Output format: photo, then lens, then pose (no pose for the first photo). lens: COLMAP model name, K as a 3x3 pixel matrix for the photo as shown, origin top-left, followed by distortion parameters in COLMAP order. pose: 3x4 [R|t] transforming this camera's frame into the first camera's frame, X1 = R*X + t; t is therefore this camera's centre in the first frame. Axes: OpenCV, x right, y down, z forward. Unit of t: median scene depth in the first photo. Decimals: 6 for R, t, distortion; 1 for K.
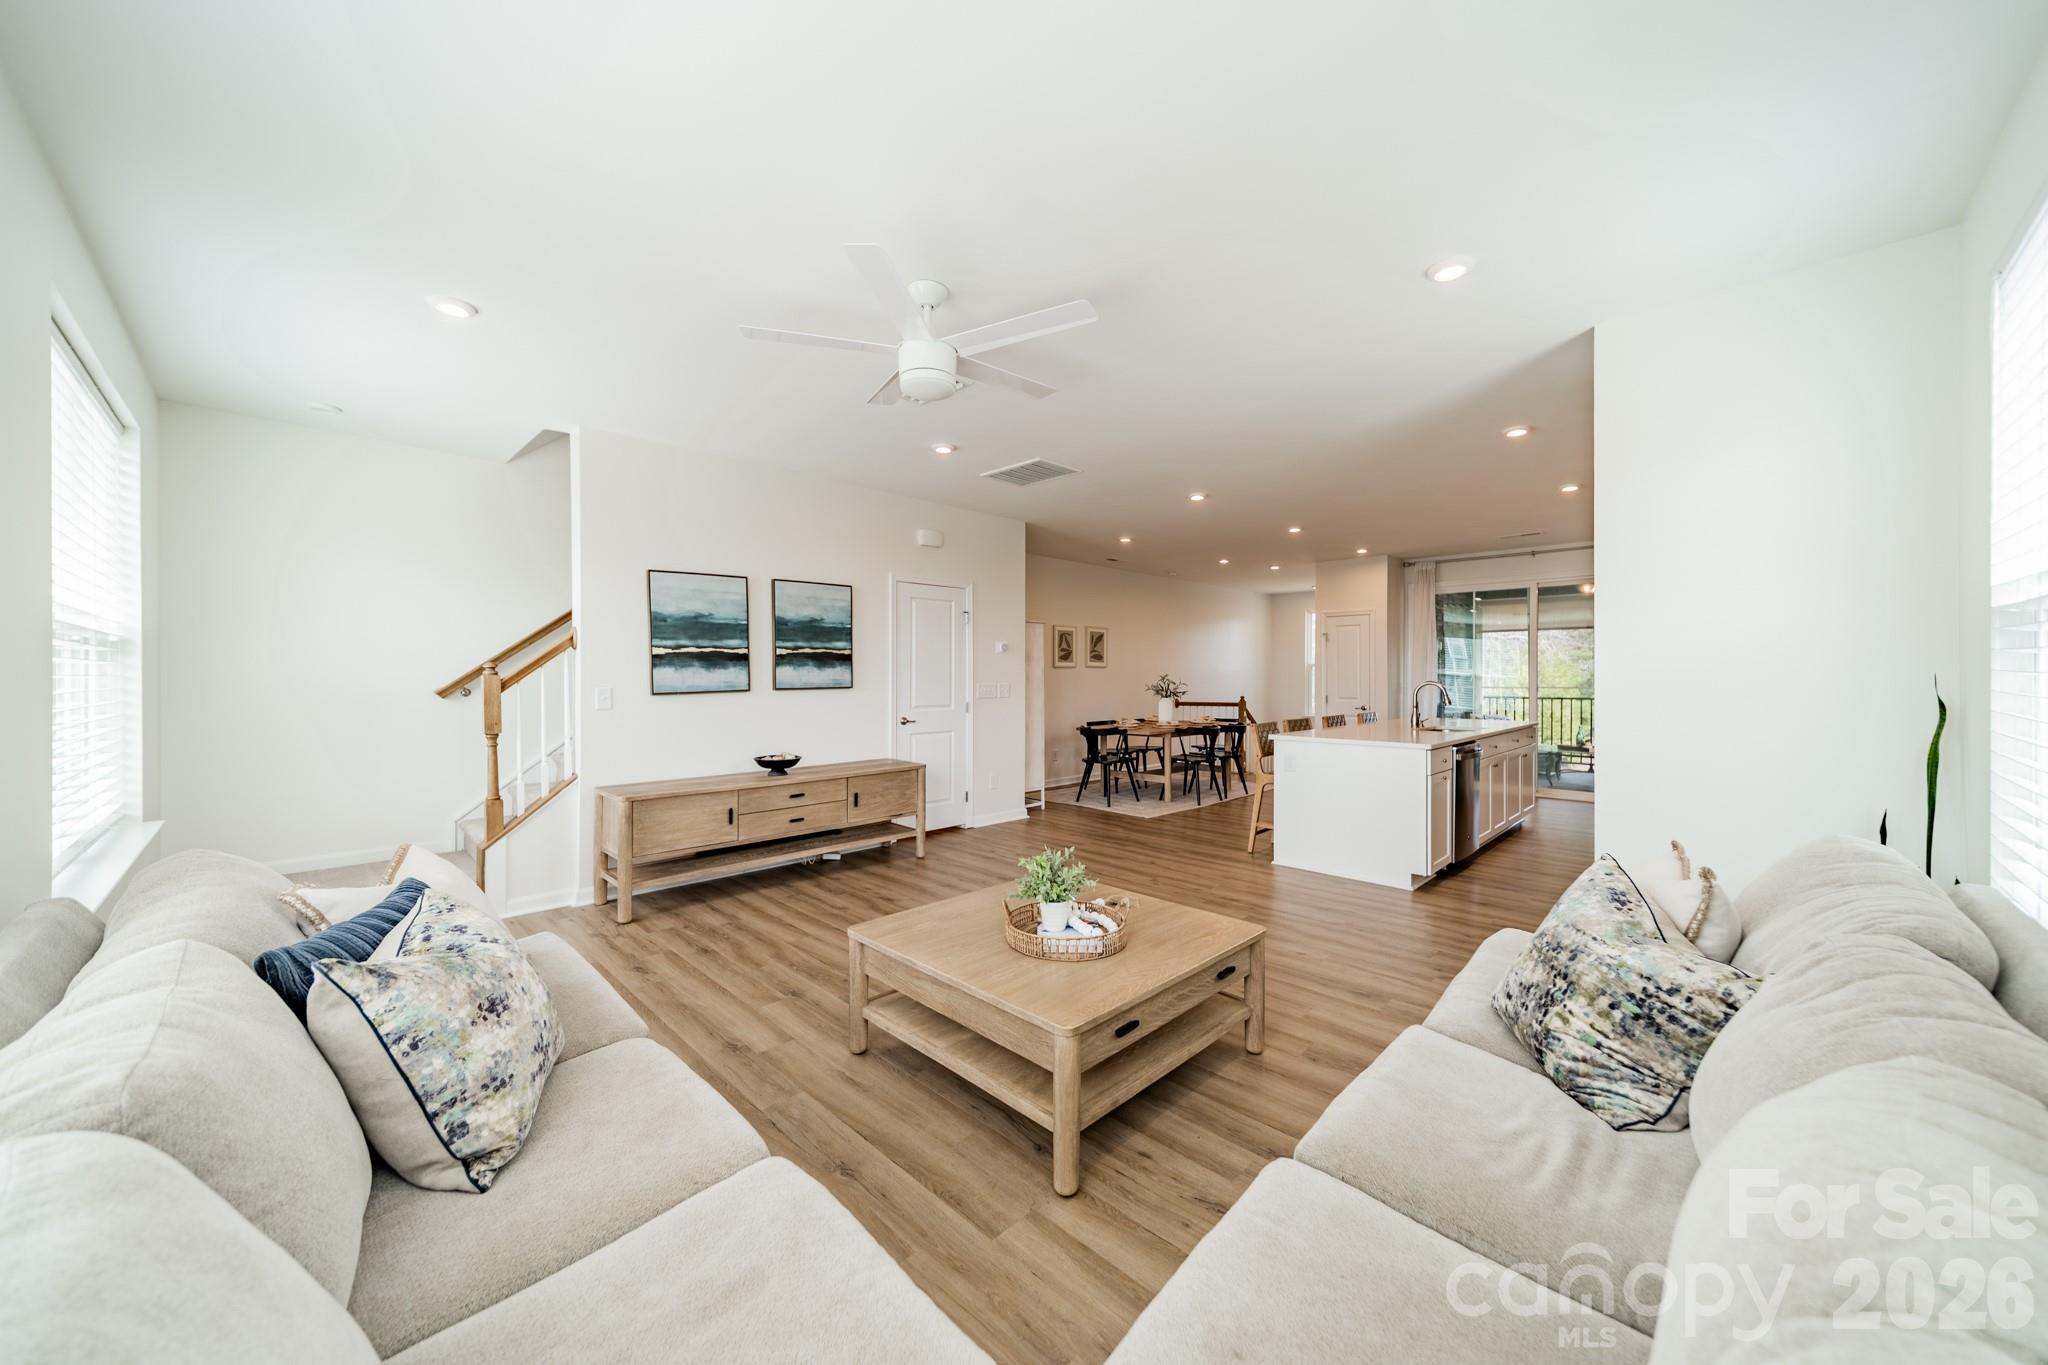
lens RADIAL K [[722.1, 0, 1031.9], [0, 722.1, 678.4], [0, 0, 1]] dist [0.006560, 0.000282]
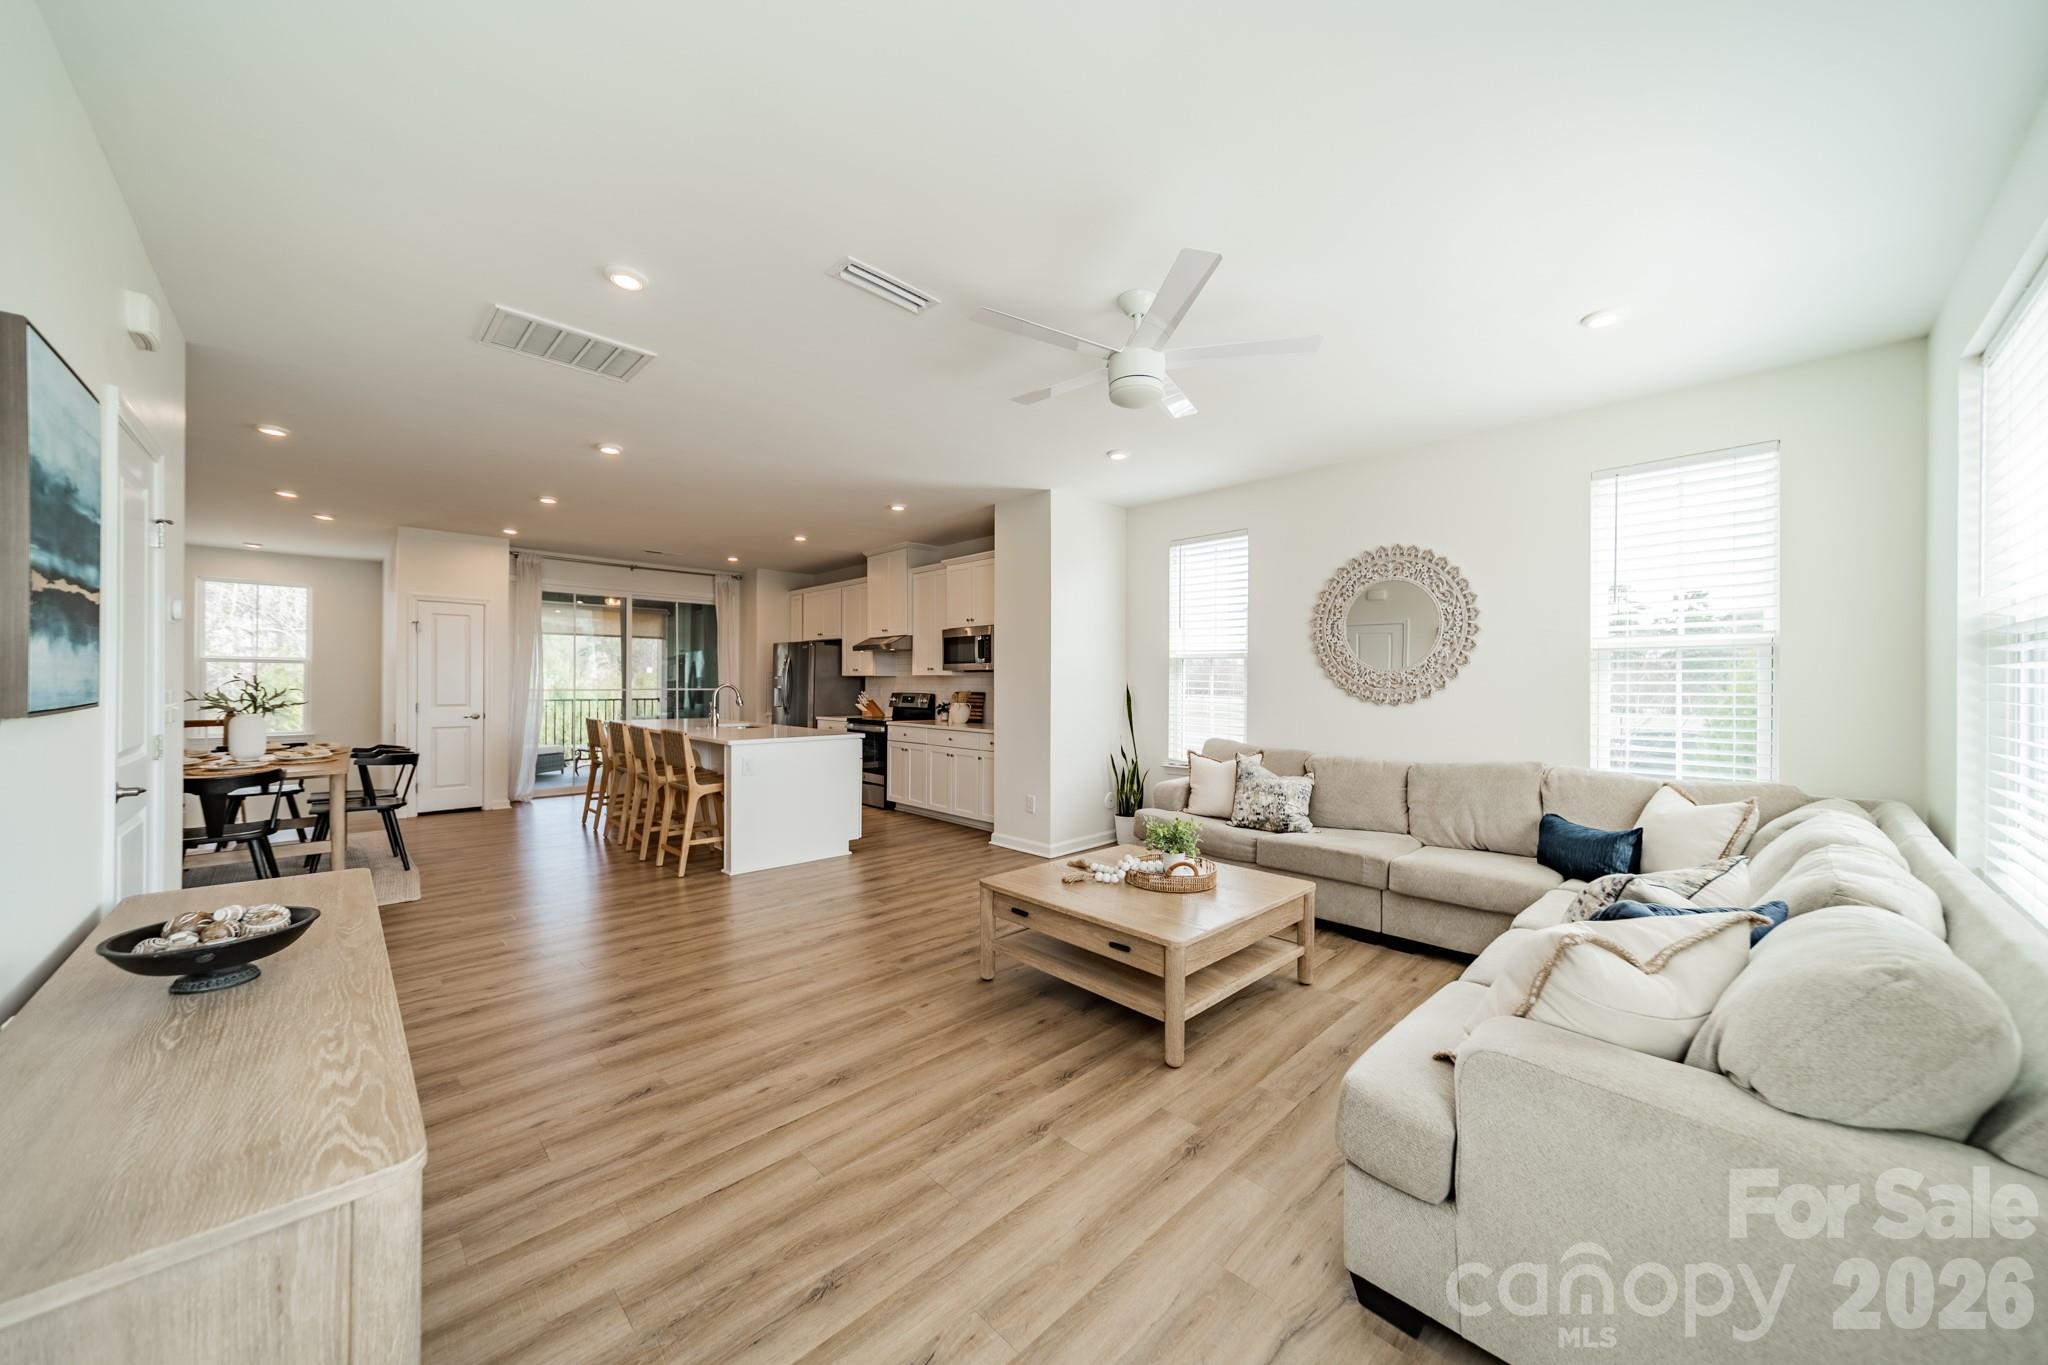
lens RADIAL K [[722.1, 0, 1026.4], [0, 722.1, 677.5], [0, 0, 1]] dist [0.006560, 0.000282]
pose [[0.023548, 0.009226, 0.999680, -0.667811], [-0.003381, 0.999952, -0.009149, 0.003122], [-0.999717, -0.003165, 0.023578, 0.644805]]
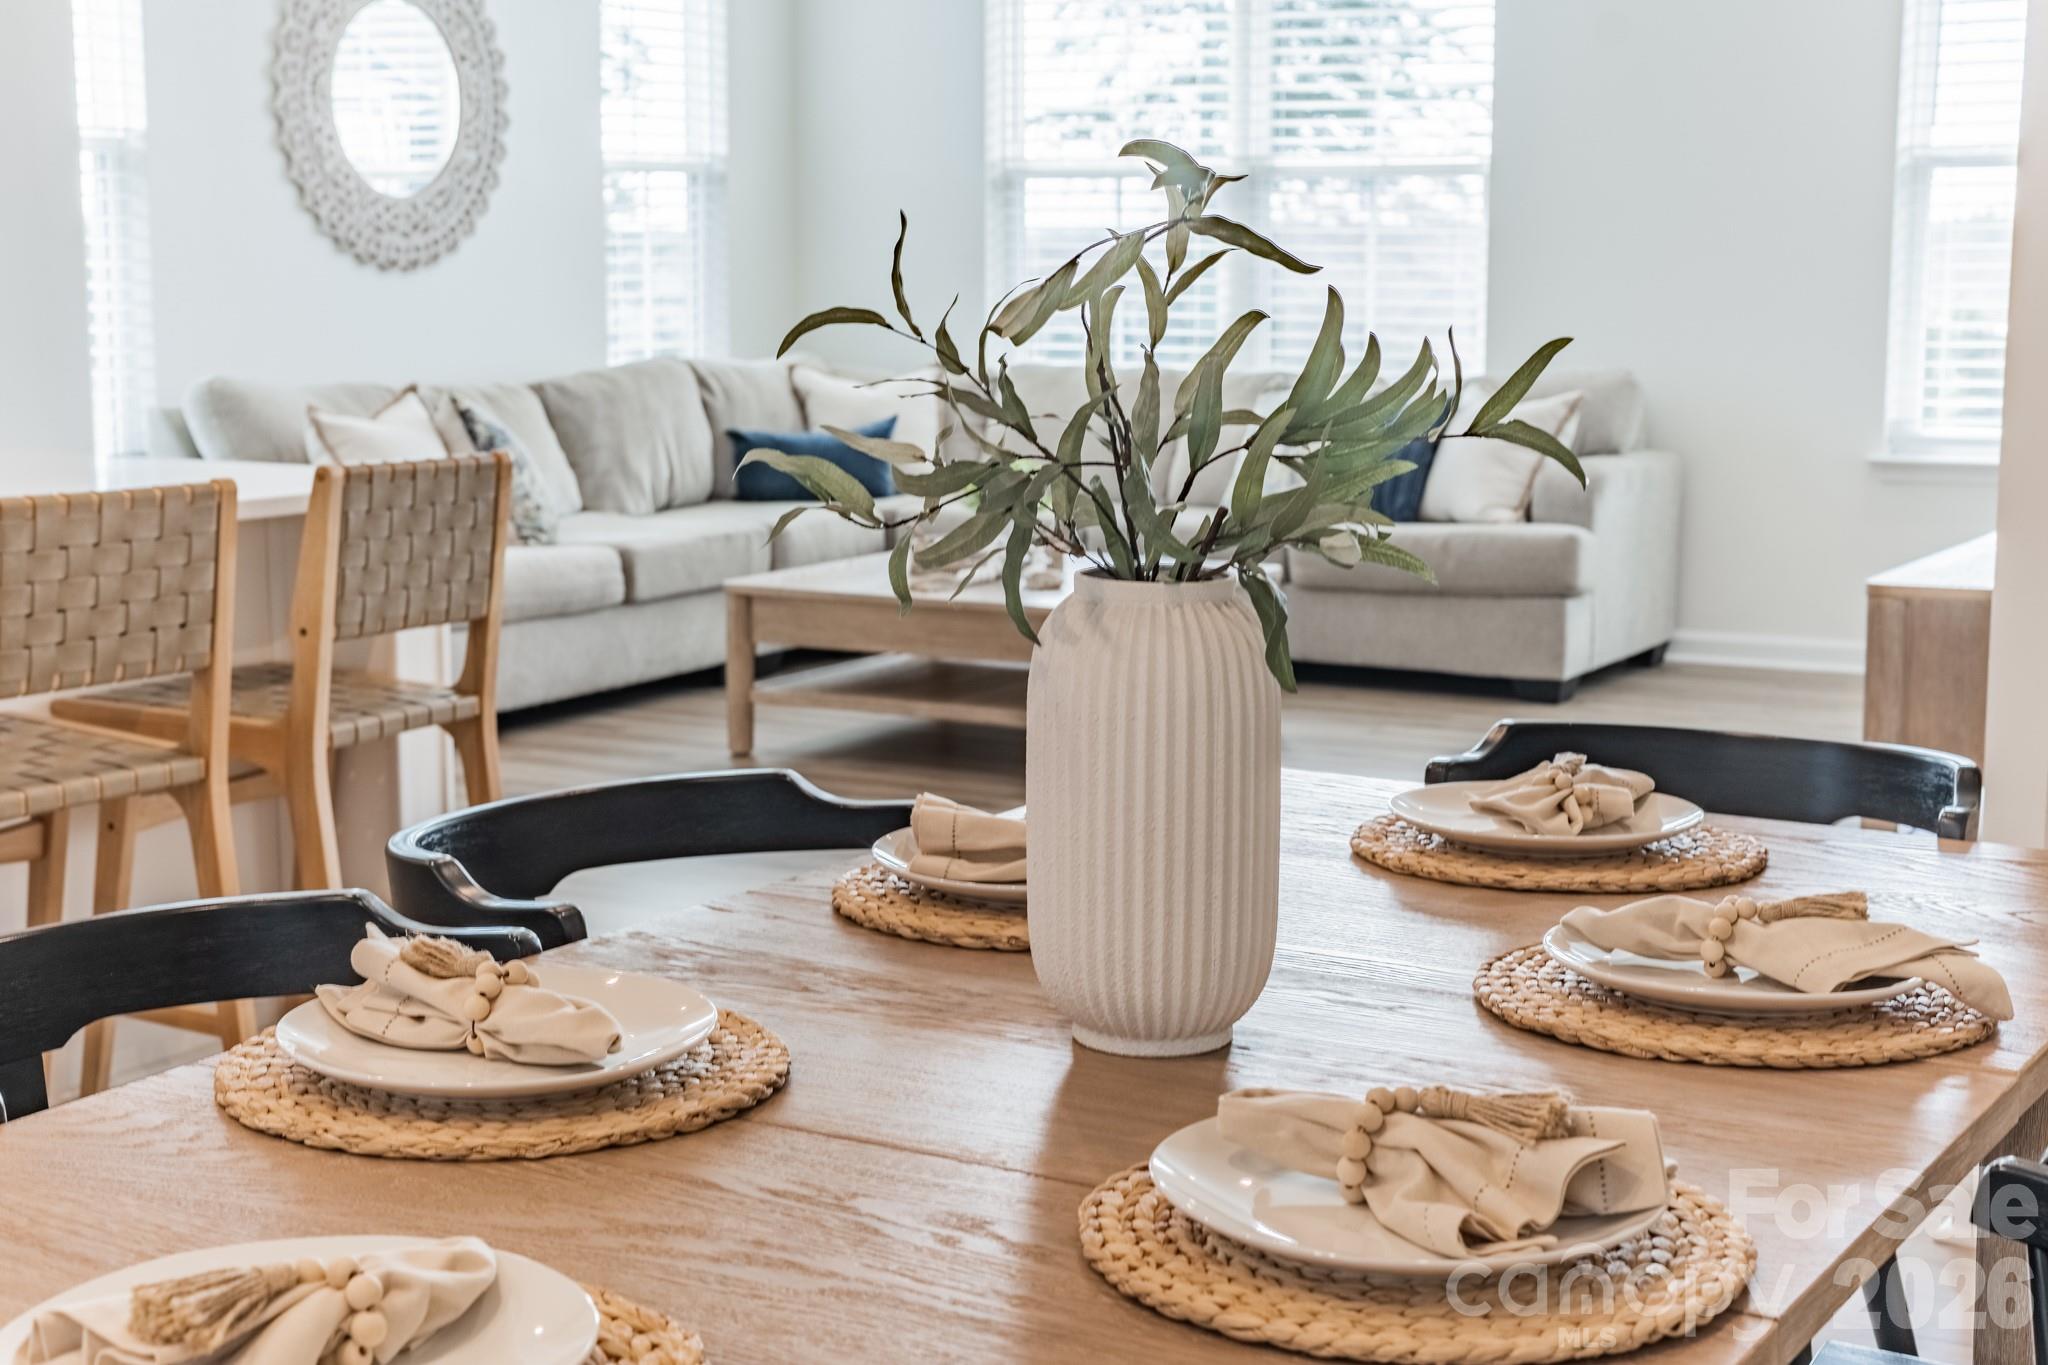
lens RADIAL K [[2966.5, 0, 1018.5], [0, 2966.5, 676.4], [0, 0, 1]] dist [0.050888, 0.000000]
pose [[-0.964329, 0.037243, -0.262072, 0.440564], [-0.001889, 0.989060, 0.147505, 0.004463], [0.264698, 0.142738, -0.953709, 2.104677]]
